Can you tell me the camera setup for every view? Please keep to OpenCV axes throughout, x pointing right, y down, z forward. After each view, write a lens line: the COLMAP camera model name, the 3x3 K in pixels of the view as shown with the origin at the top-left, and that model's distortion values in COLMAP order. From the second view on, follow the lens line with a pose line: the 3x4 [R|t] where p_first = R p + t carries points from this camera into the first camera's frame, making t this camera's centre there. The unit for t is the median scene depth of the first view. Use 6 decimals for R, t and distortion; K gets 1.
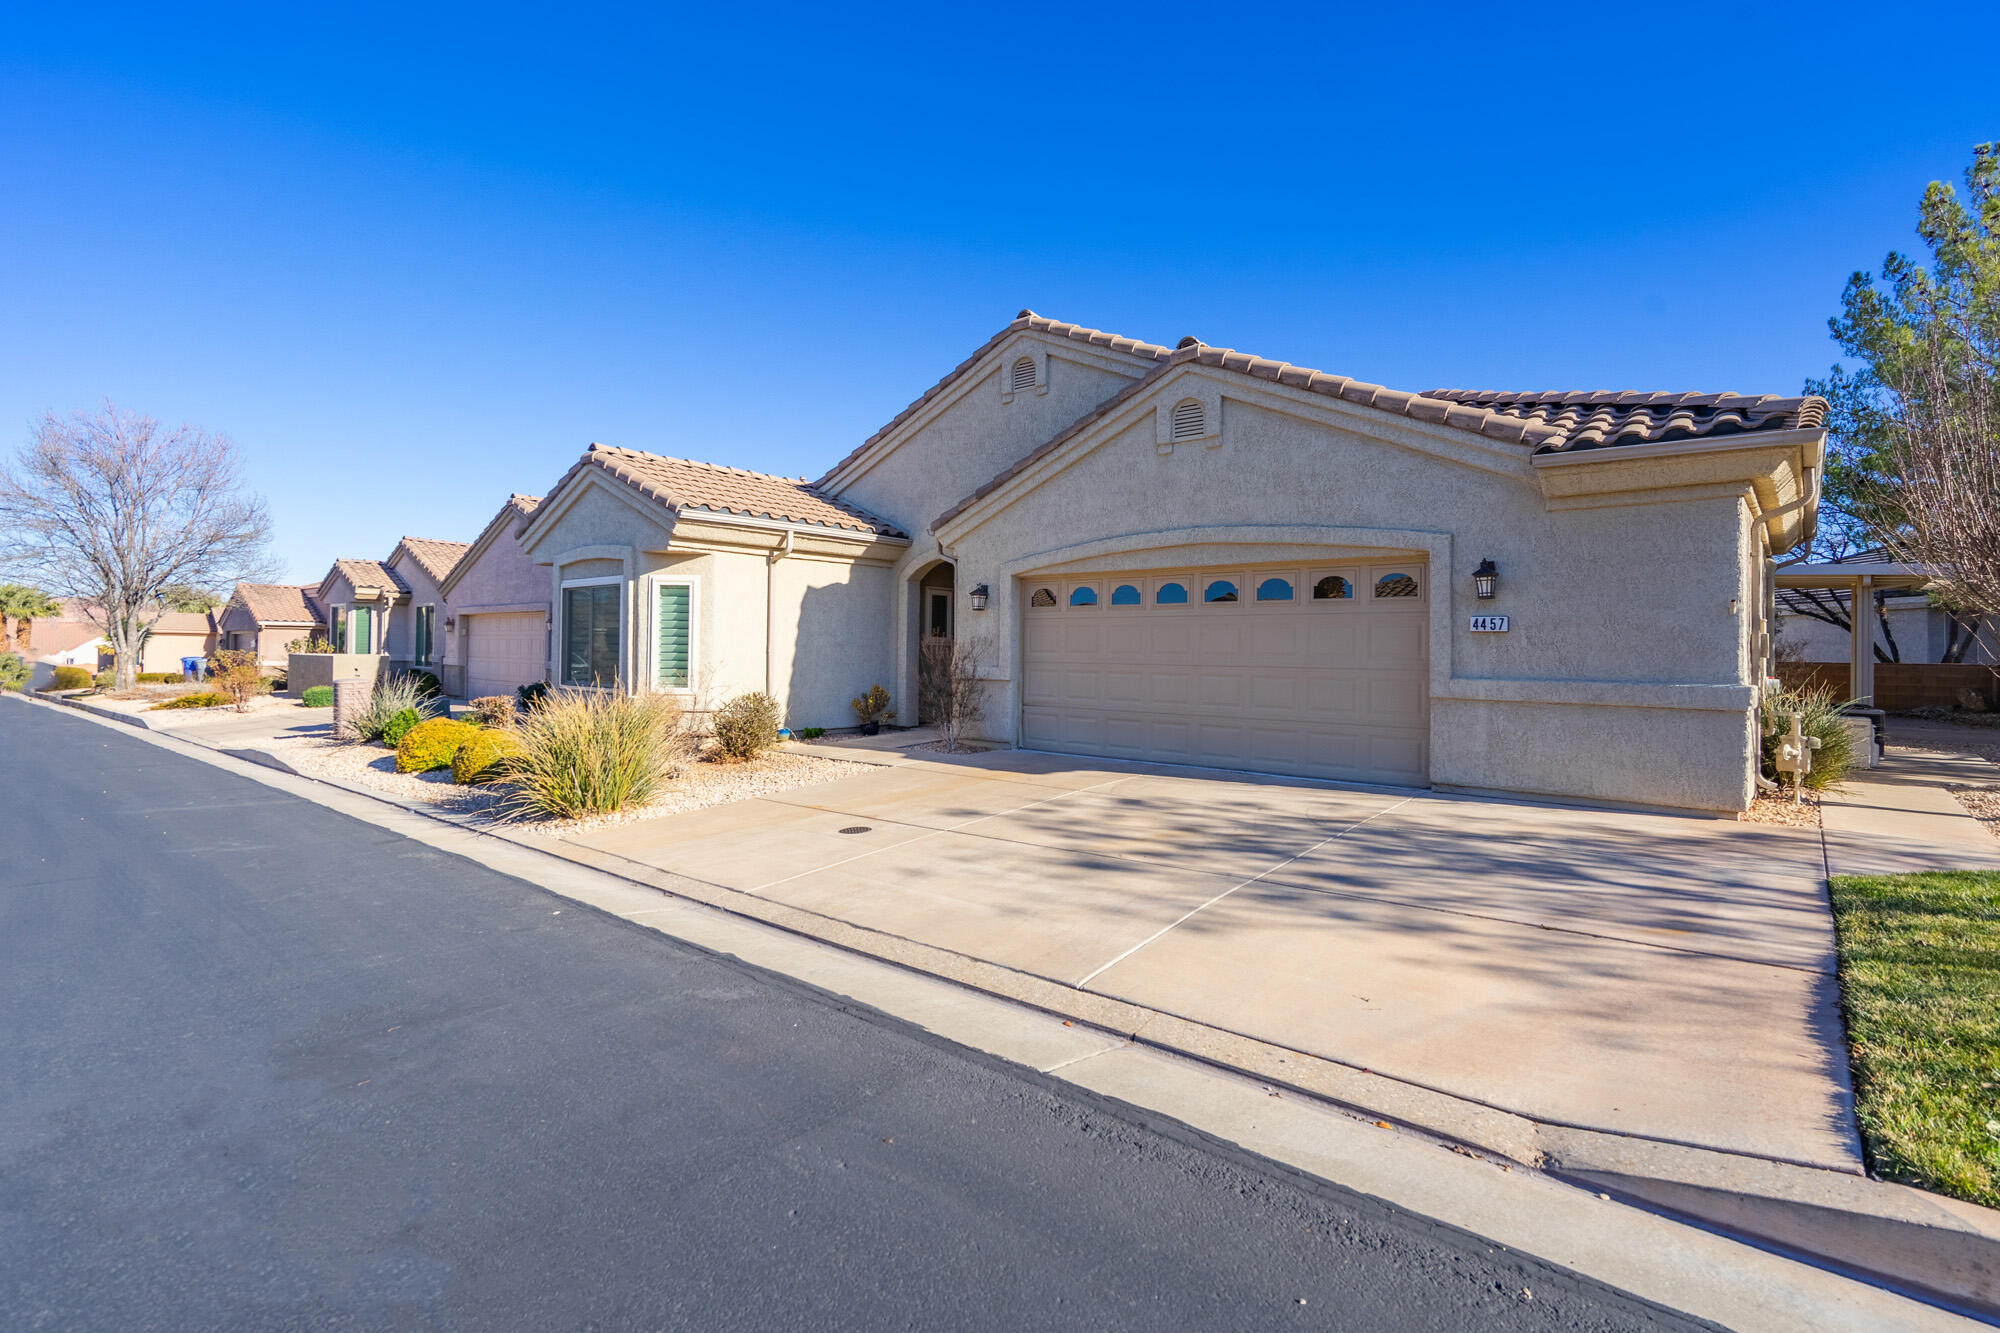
lens RADIAL K [[913.5, 0, 1001.8], [0, 913.5, 660.0], [0, 0, 1]] dist [-0.003461, 0.000061]
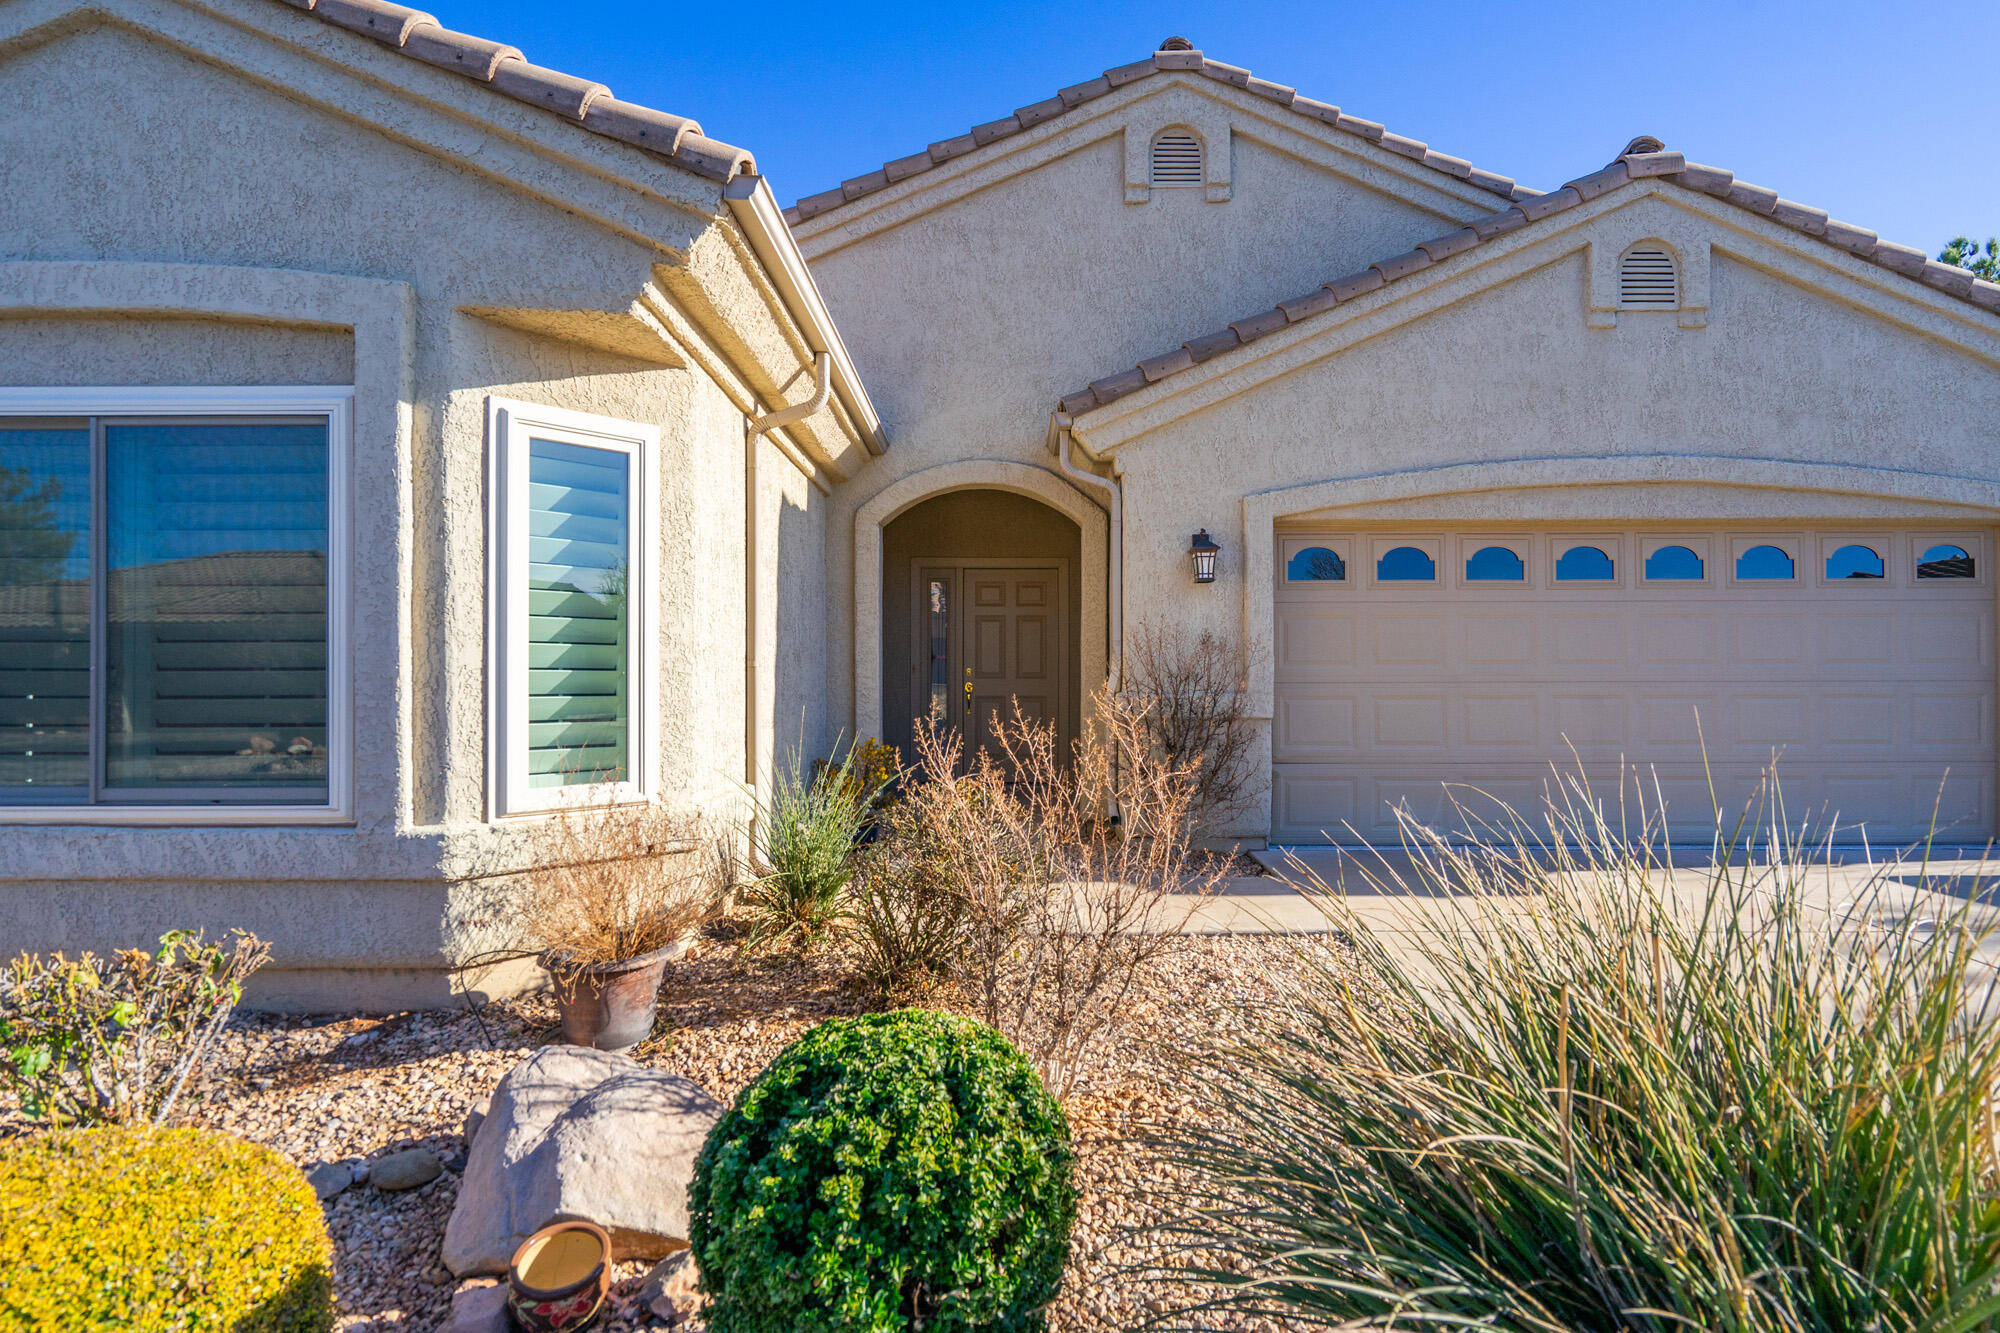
lens RADIAL K [[961.8, 0, 1000.0], [0, 961.8, 666.5], [0, 0, 1]] dist [0.028580, 0.000003]
pose [[0.763838, -0.007038, 0.645369, -0.471407], [0.013908, 0.999888, -0.005557, -0.005560], [-0.645258, 0.013221, 0.763850, 0.679705]]
